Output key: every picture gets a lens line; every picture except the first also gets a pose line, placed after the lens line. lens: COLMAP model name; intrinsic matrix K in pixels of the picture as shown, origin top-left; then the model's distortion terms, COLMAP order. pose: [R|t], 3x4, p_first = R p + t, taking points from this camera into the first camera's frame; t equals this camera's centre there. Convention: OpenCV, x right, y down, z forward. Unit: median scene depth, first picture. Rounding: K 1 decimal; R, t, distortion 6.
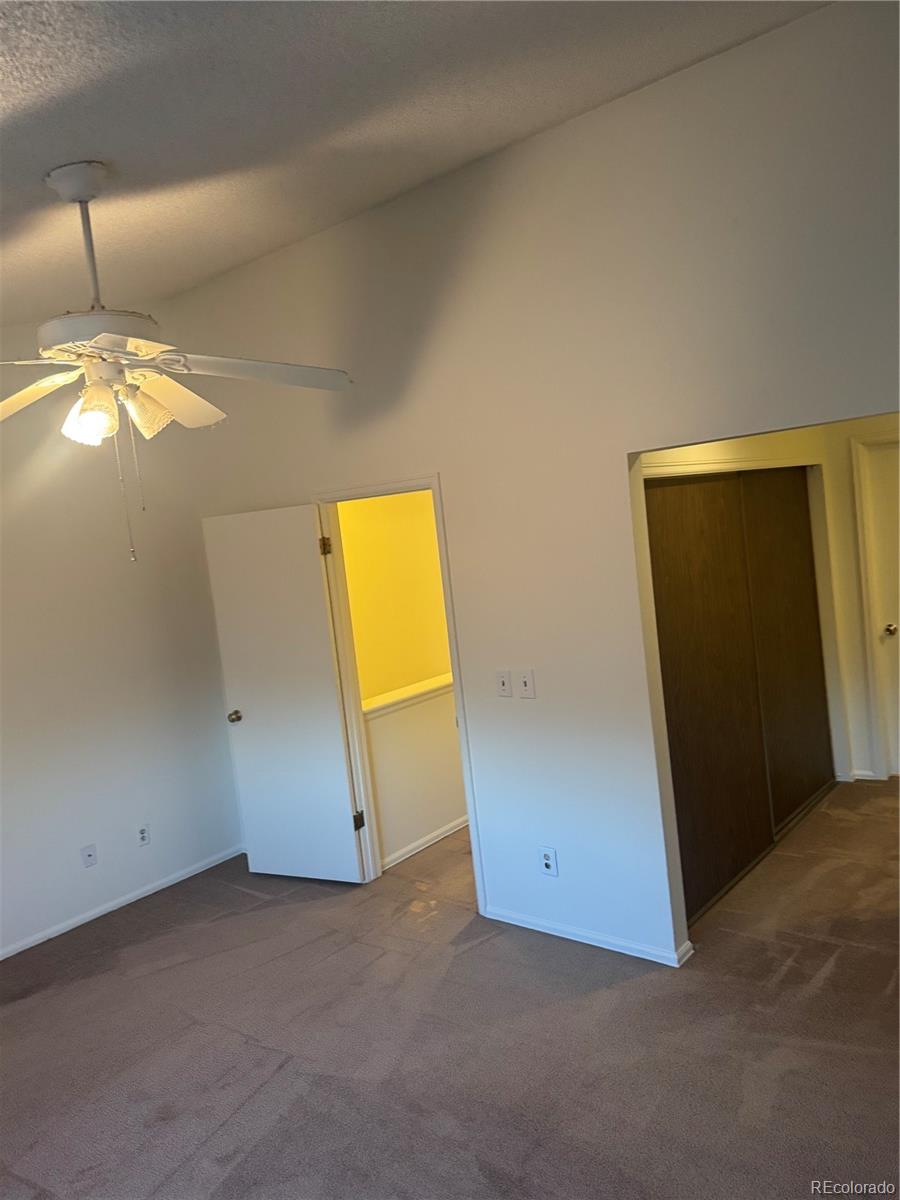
lens RADIAL K [[892.8, 0, 450.0], [0, 892.8, 600.0], [0, 0, 1]] dist [0.003058, -0.003789]
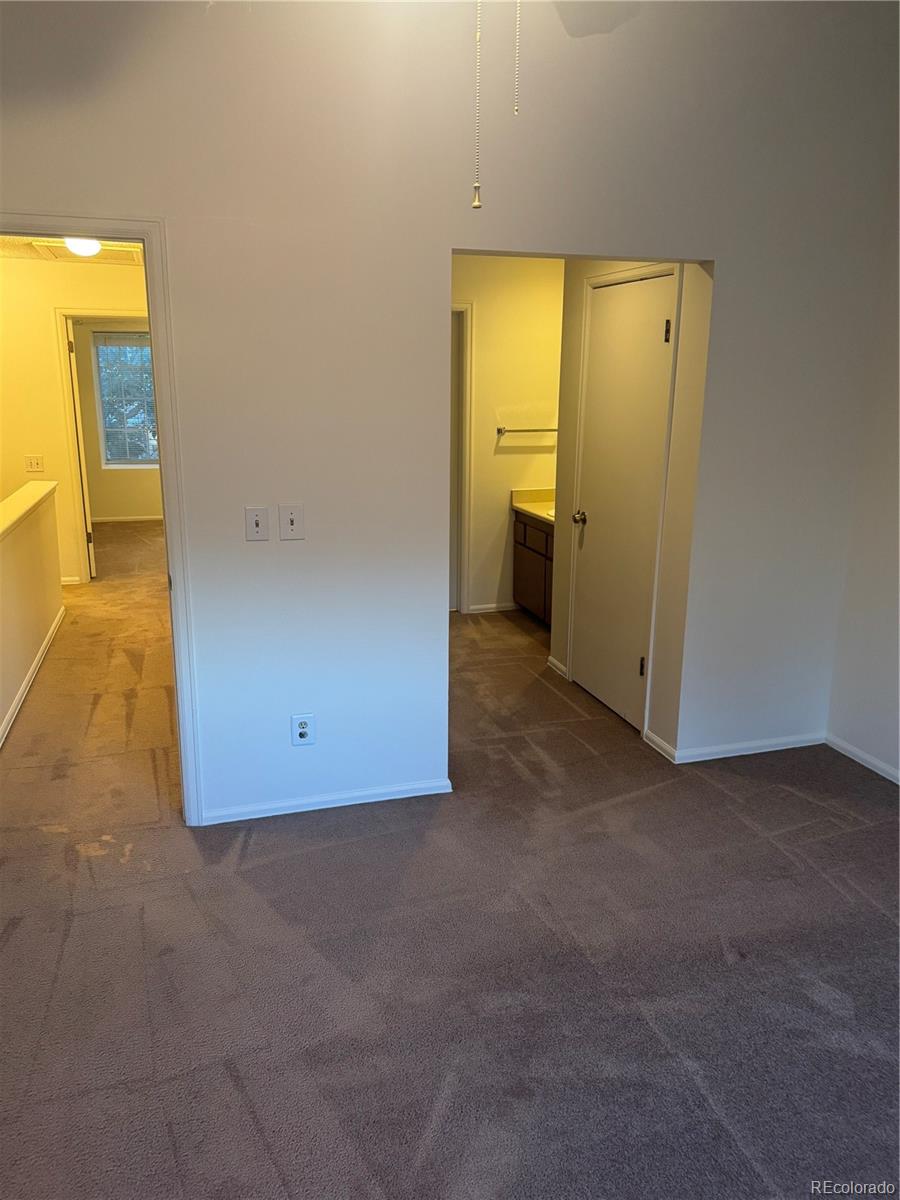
lens RADIAL K [[874.9, 0, 450.0], [0, 874.9, 600.0], [0, 0, 1]] dist [0.057502, -0.000882]
pose [[0.562955, -0.102588, 0.820096, -0.520239], [0.014264, 0.993325, 0.114466, 0.077664], [-0.826364, -0.052742, 0.560660, 0.438397]]
